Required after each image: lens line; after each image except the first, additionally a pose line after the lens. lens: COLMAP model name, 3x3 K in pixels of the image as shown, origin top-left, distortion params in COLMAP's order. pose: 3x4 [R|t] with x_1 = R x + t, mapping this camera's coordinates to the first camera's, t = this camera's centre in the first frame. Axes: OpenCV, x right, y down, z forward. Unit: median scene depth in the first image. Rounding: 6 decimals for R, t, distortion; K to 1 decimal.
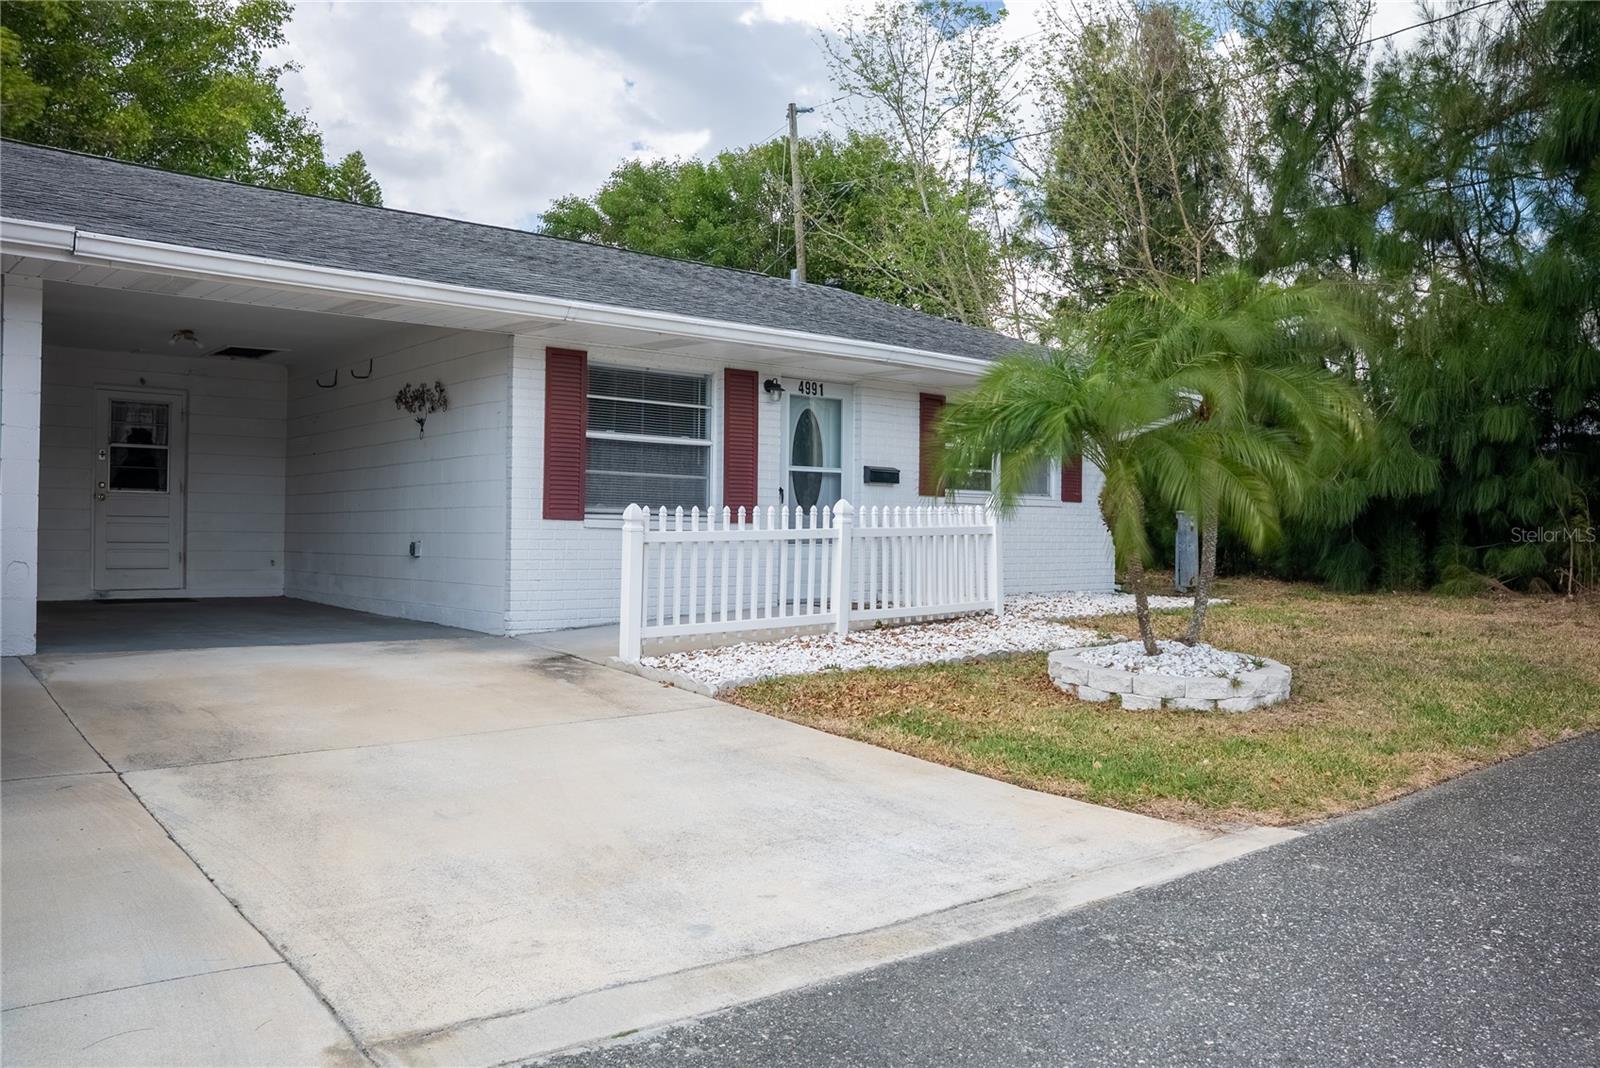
lens RADIAL K [[1237.9, 0, 791.4], [0, 1237.9, 543.6], [0, 0, 1]] dist [-0.062478, 0.005803]
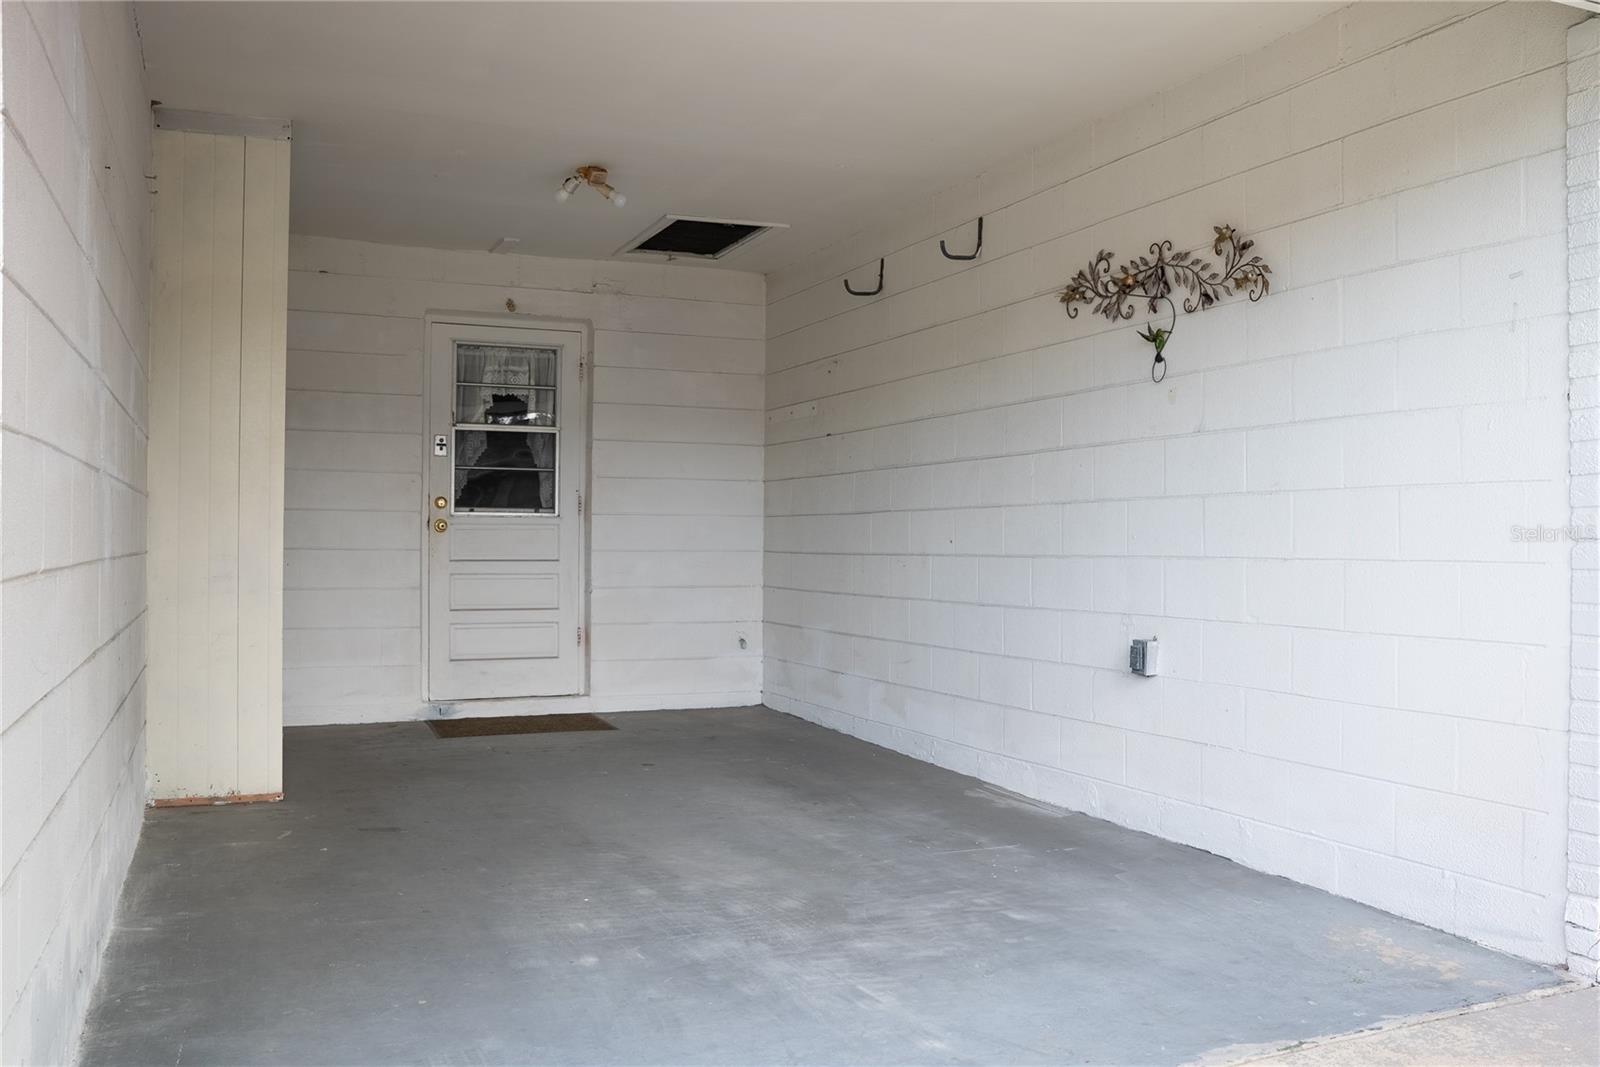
lens RADIAL K [[1291.7, 0, 804.1], [0, 1291.7, 528.9], [0, 0, 1]] dist [0.000751, 0.000513]
pose [[0.963601, -0.009651, -0.267169, -0.296396], [0.006551, 0.999900, -0.012494, -0.032225], [0.267263, 0.010289, 0.963569, 0.558999]]
